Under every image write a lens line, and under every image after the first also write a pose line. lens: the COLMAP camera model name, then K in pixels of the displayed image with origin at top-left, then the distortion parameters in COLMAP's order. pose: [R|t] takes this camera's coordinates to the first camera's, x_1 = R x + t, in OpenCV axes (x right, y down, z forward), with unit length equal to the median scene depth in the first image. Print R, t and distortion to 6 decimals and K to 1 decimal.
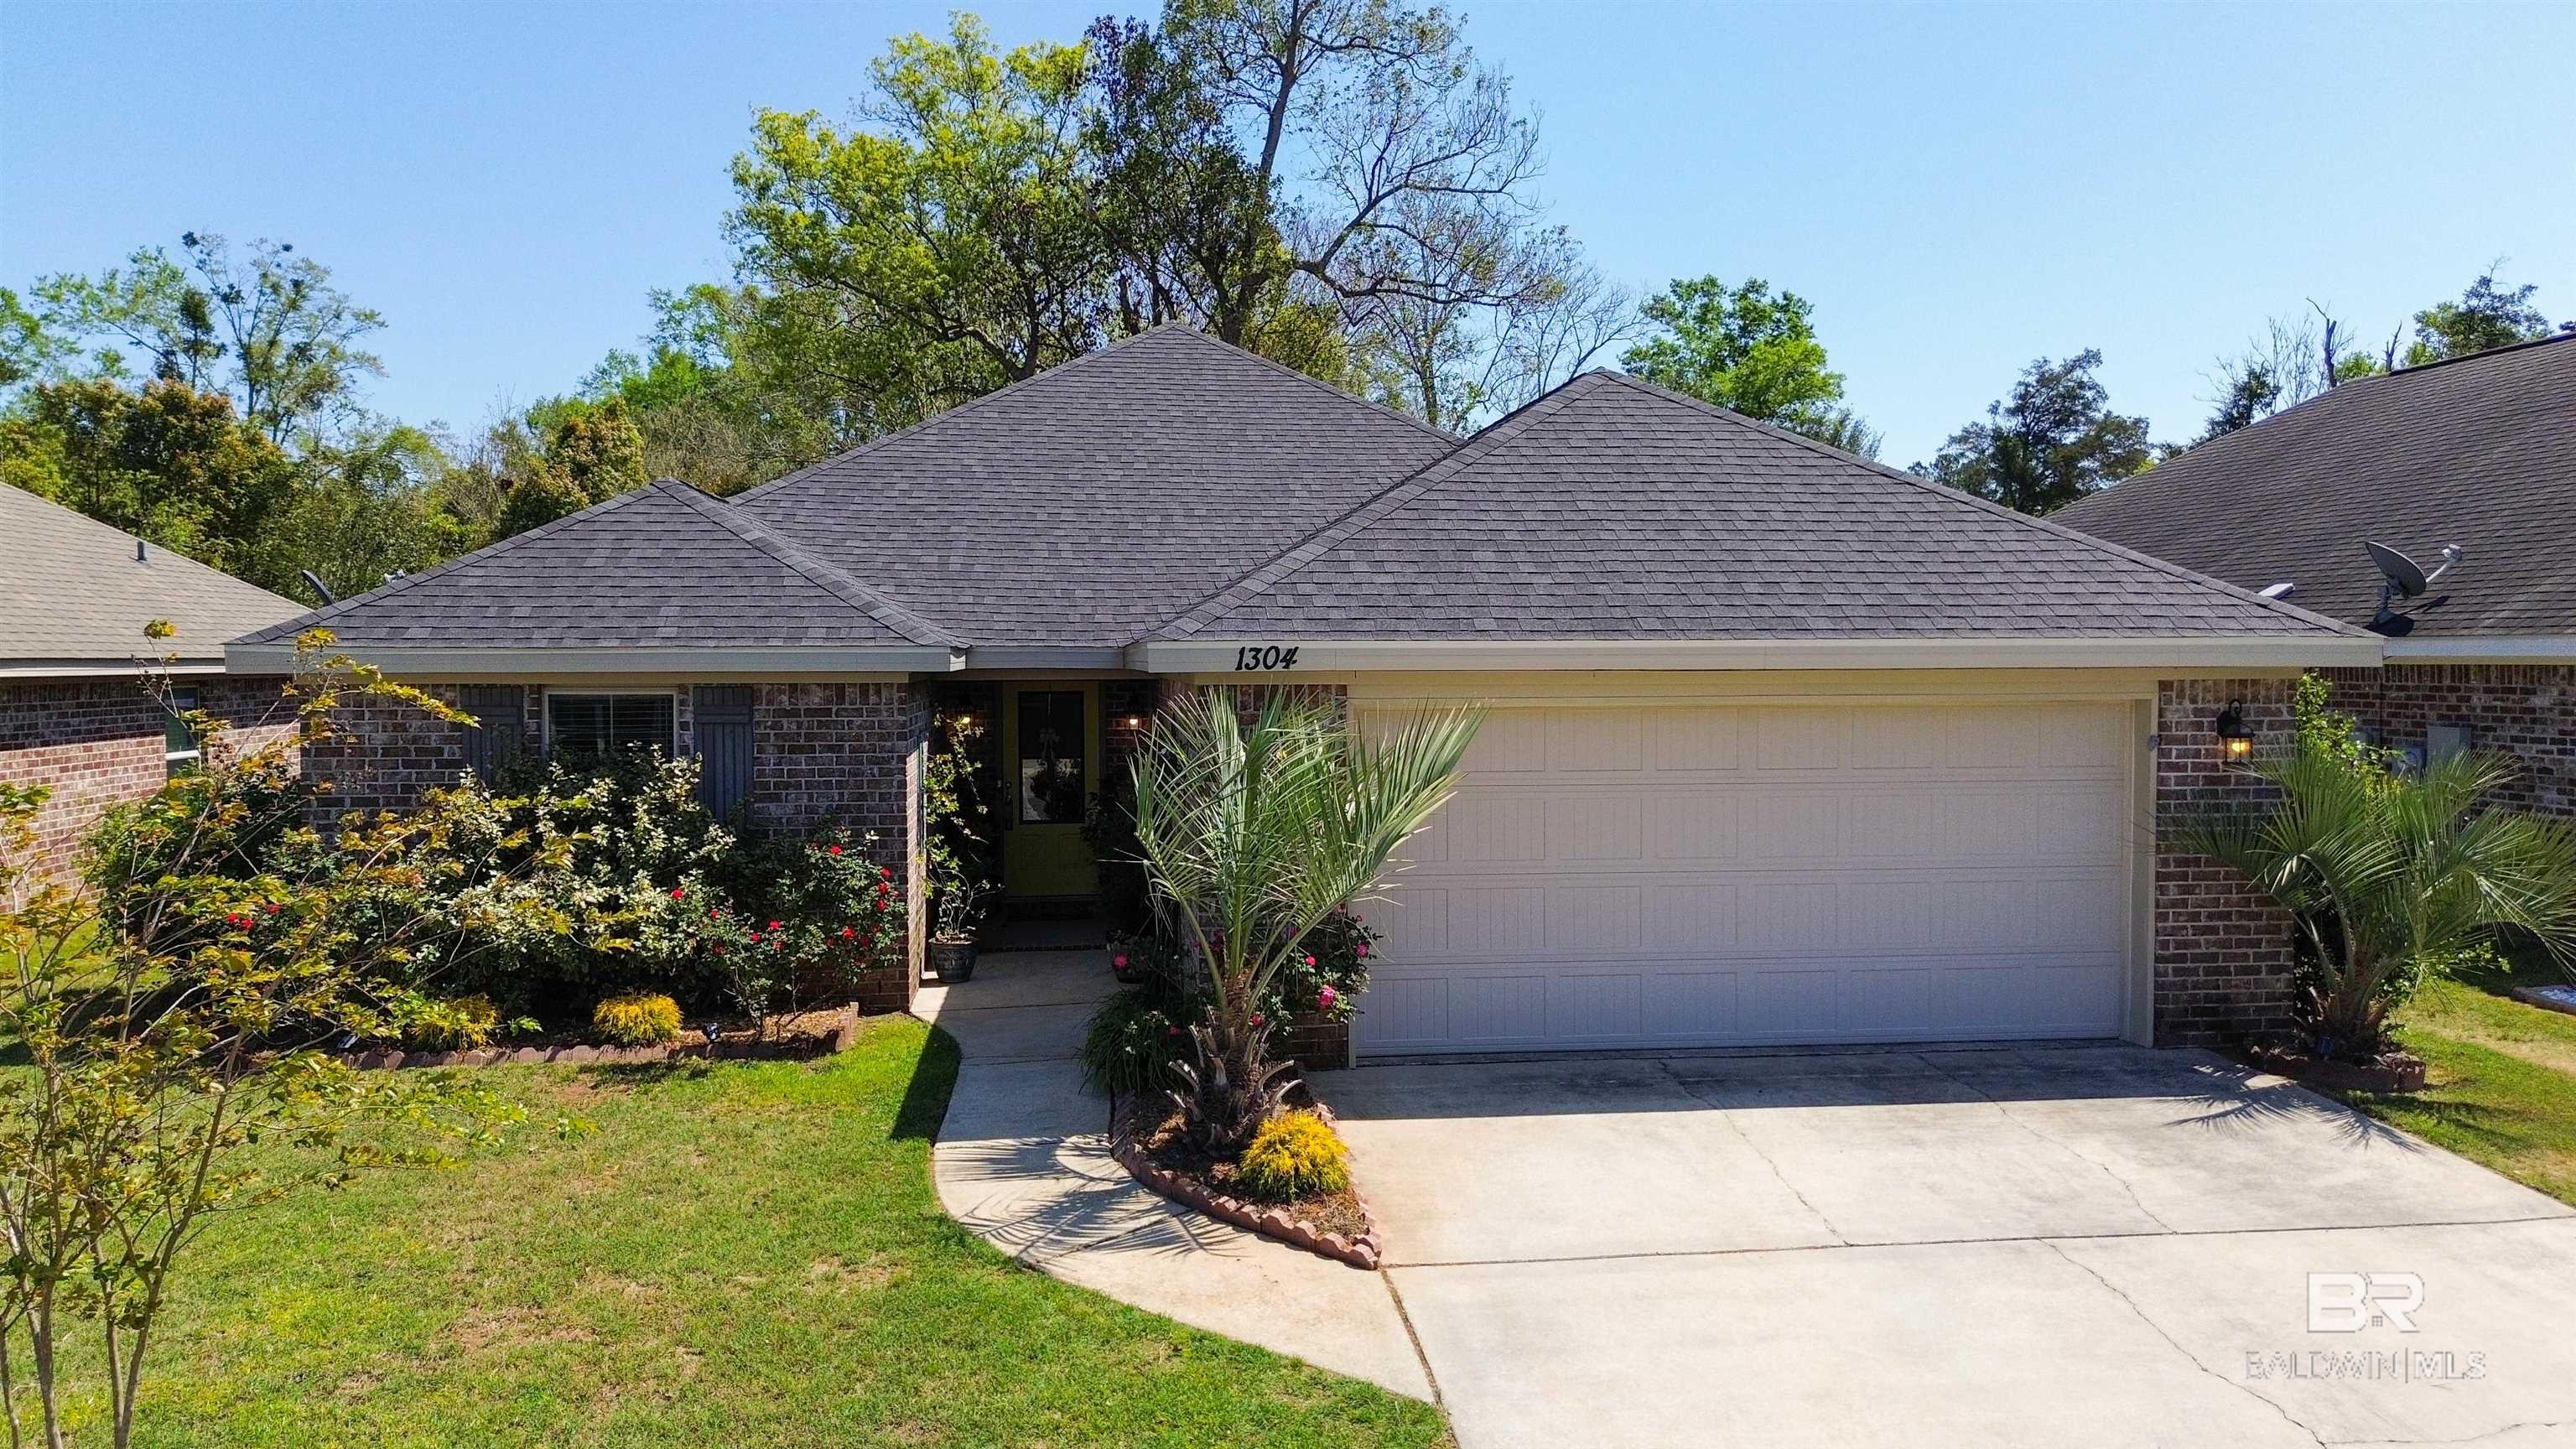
lens RADIAL K [[1824.6, 0, 1288.5], [0, 1824.6, 715.5], [0, 0, 1]] dist [0.053912, -0.049192]
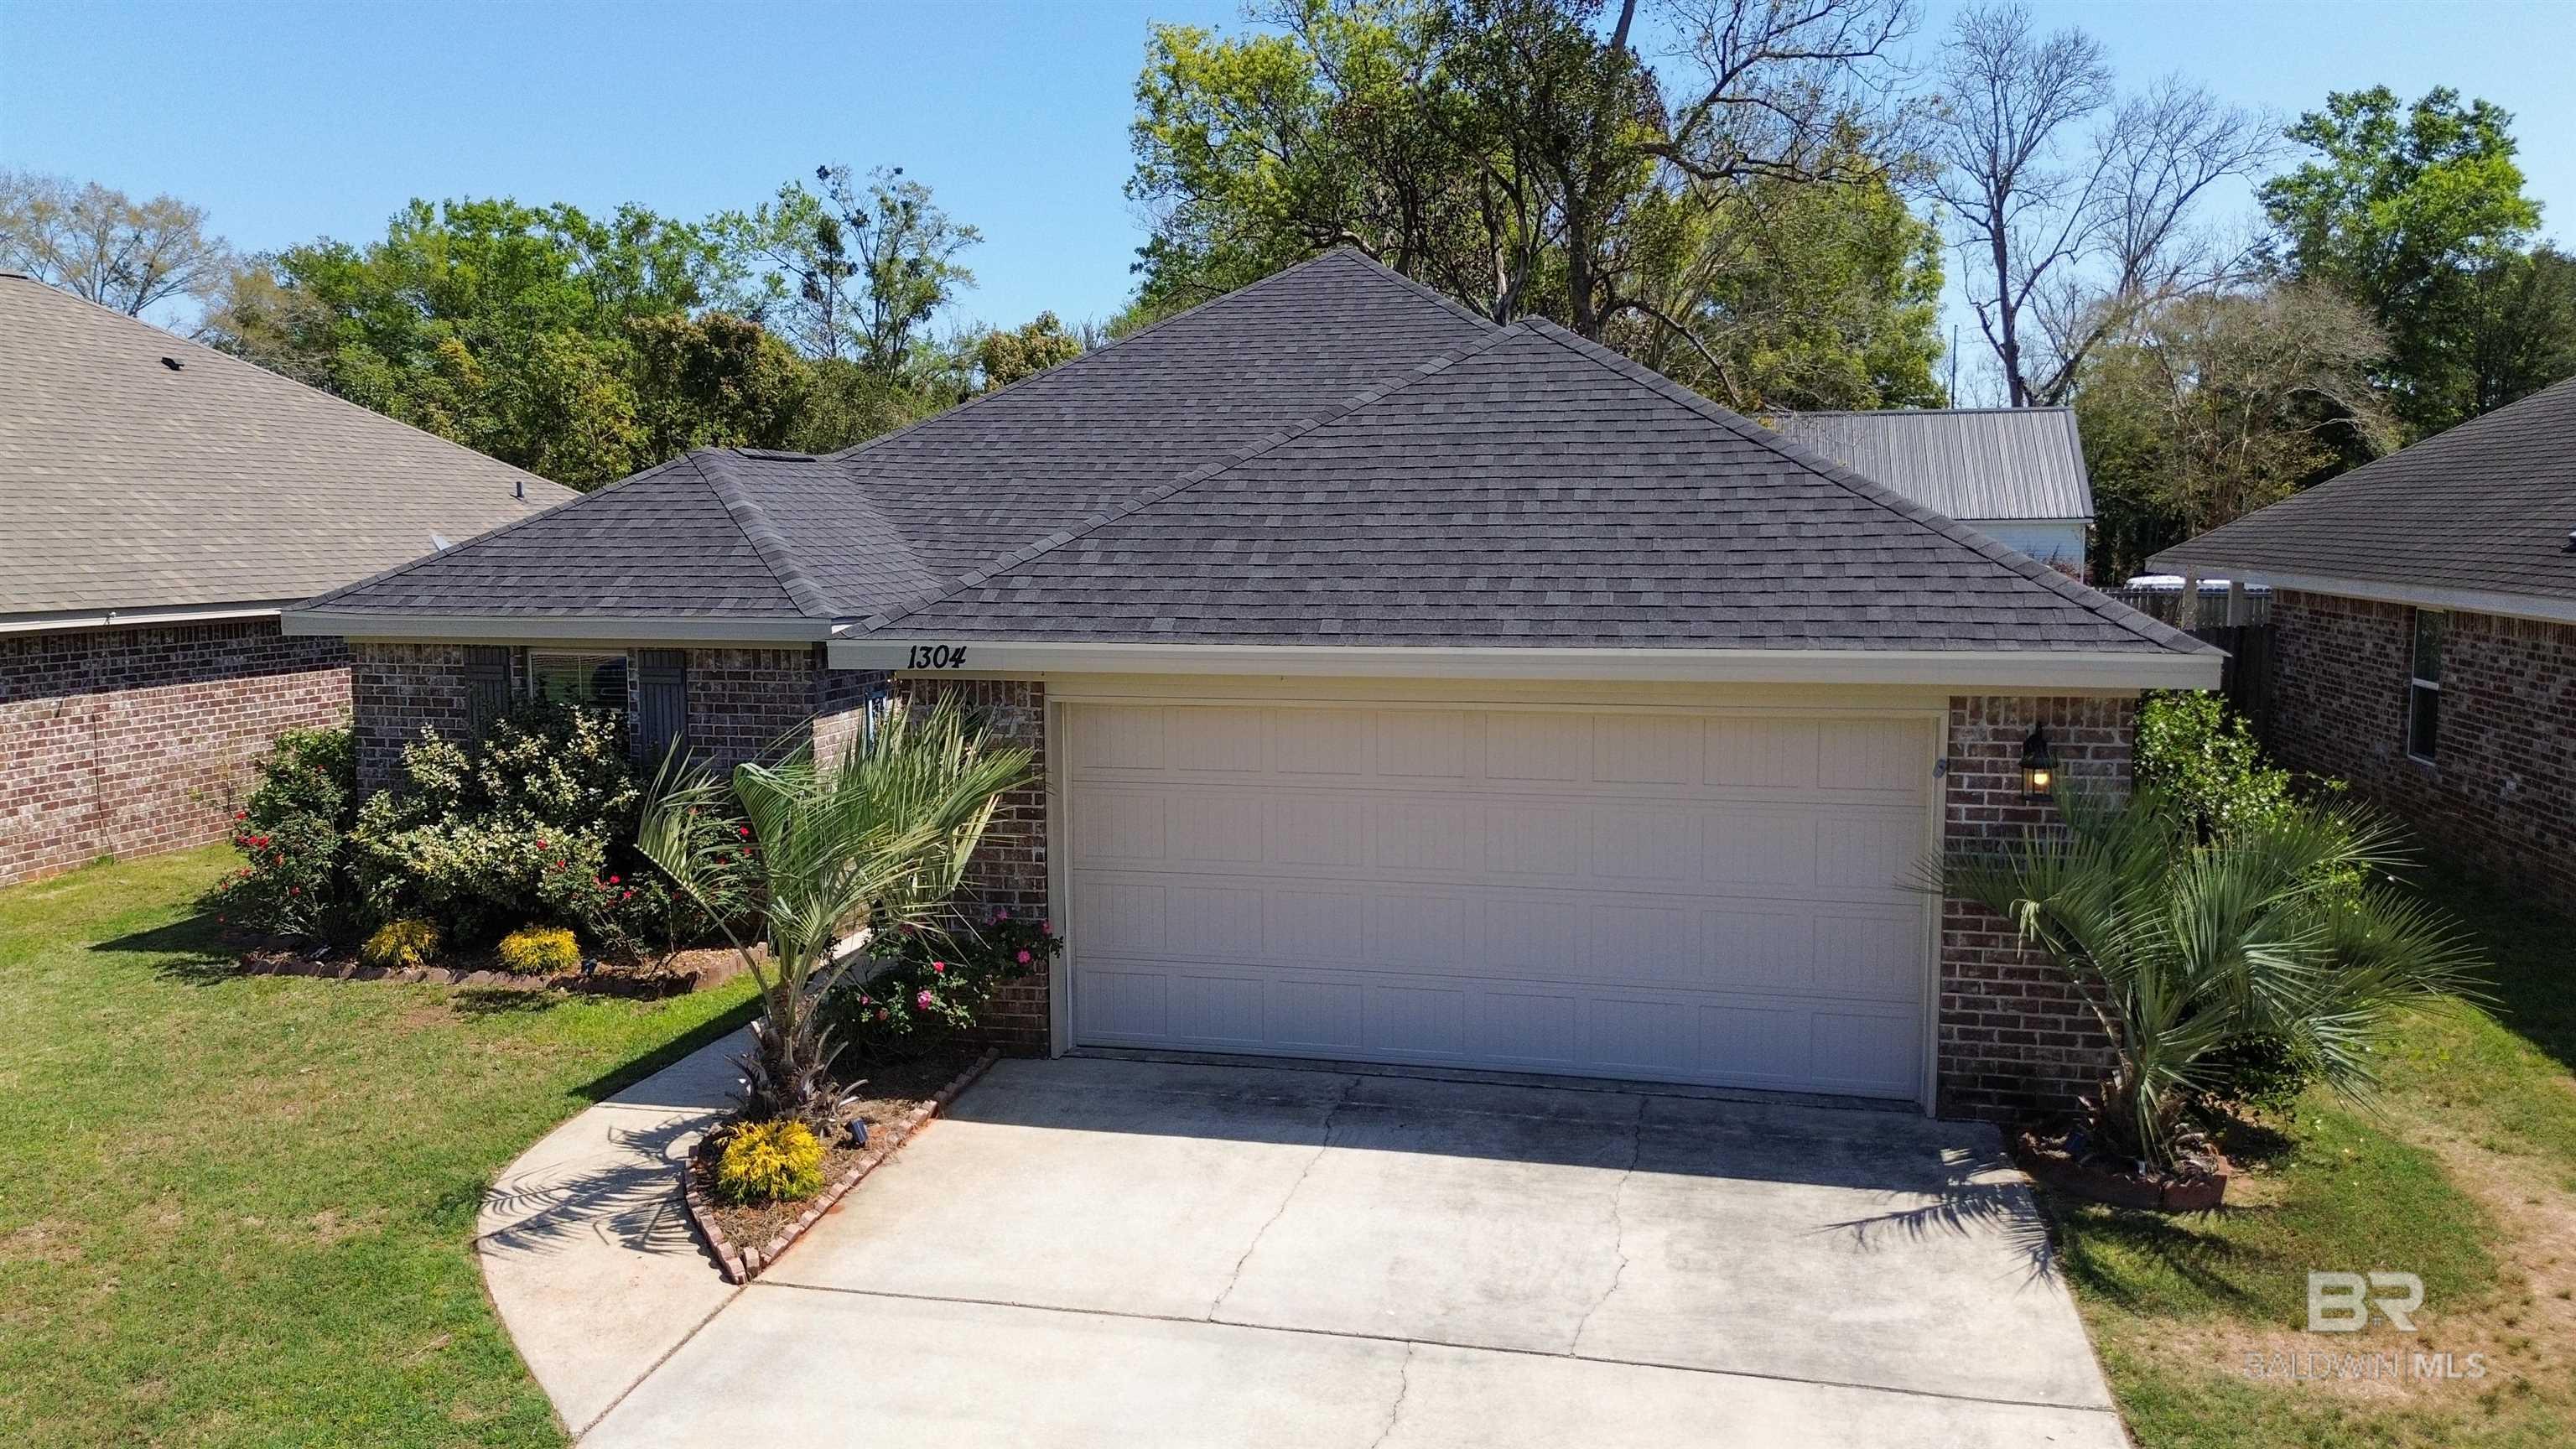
lens RADIAL K [[1824.6, 0, 1299.0], [0, 1824.6, 718.1], [0, 0, 1]] dist [0.053912, -0.049192]
pose [[0.941584, 0.034816, -0.334972, 0.457029], [-0.010184, 0.997131, 0.075013, -0.066893], [0.336623, -0.067219, 0.939237, 0.097723]]
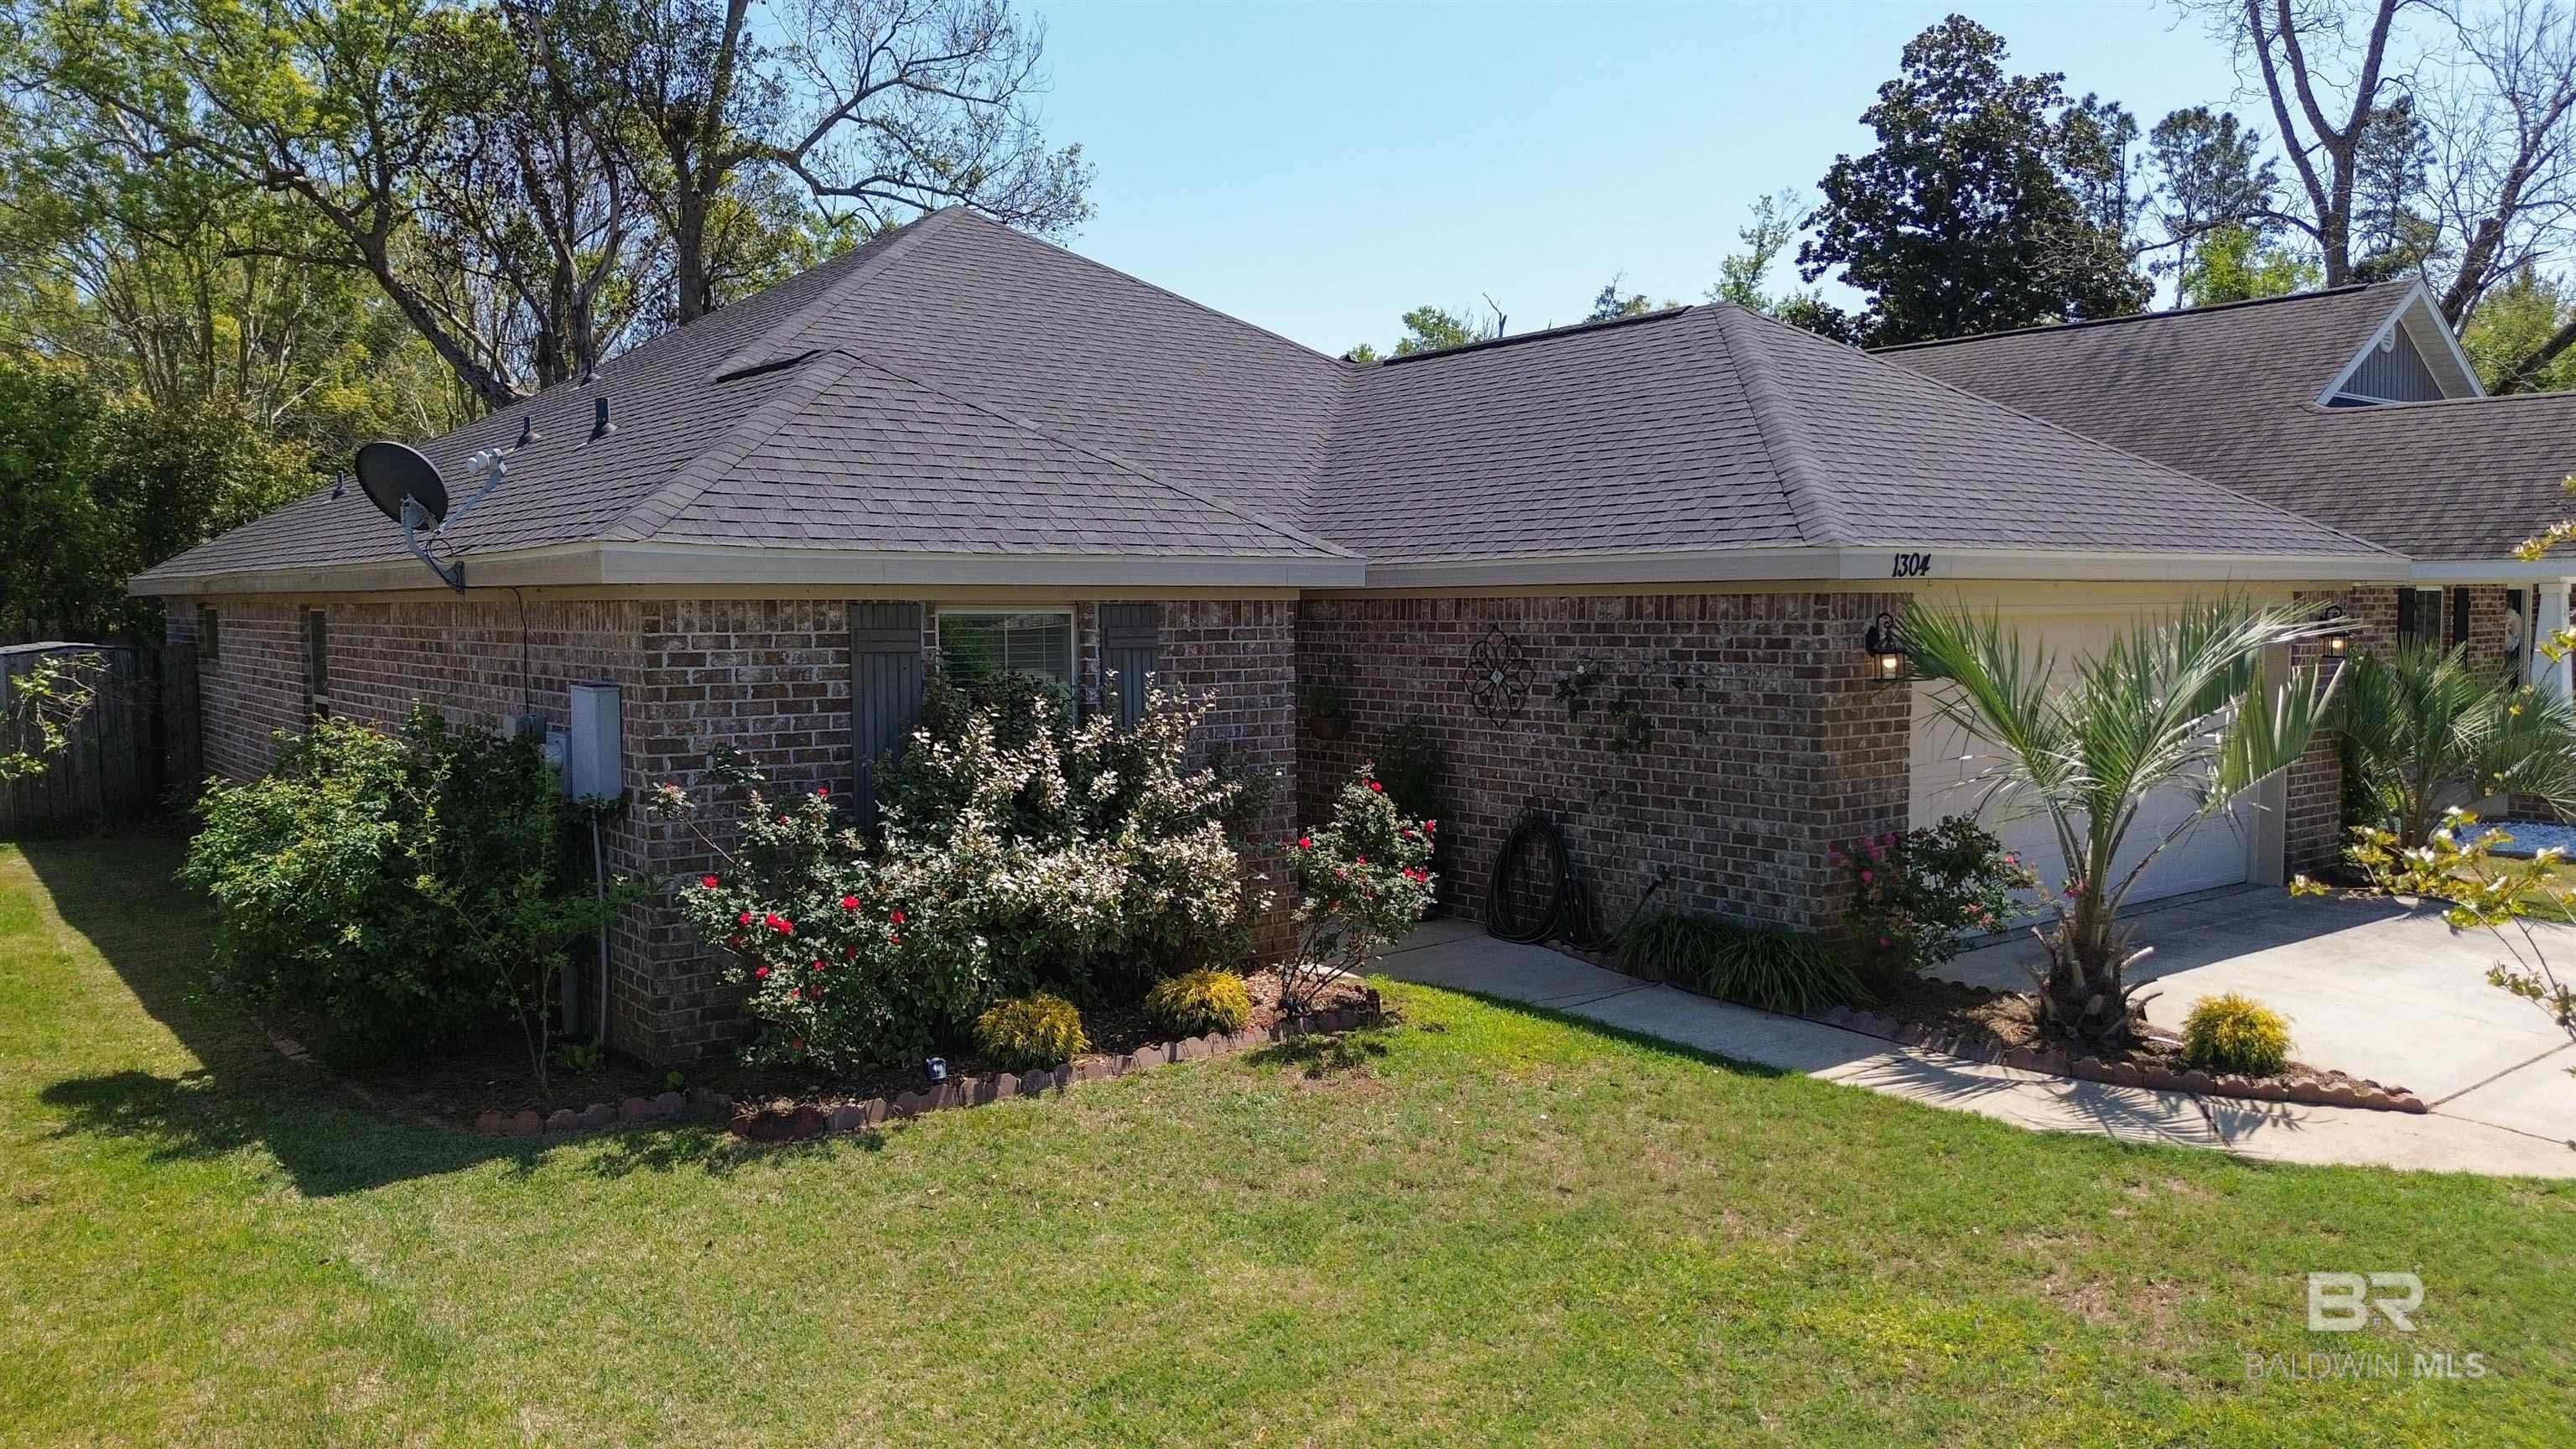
lens RADIAL K [[1824.6, 0, 1272.2], [0, 1824.6, 750.5], [0, 0, 1]] dist [0.053912, -0.049192]
pose [[0.857003, -0.043268, 0.513491, -0.734238], [0.019806, 0.998498, 0.051081, 0.010316], [-0.514930, -0.033607, 0.856573, 0.276713]]
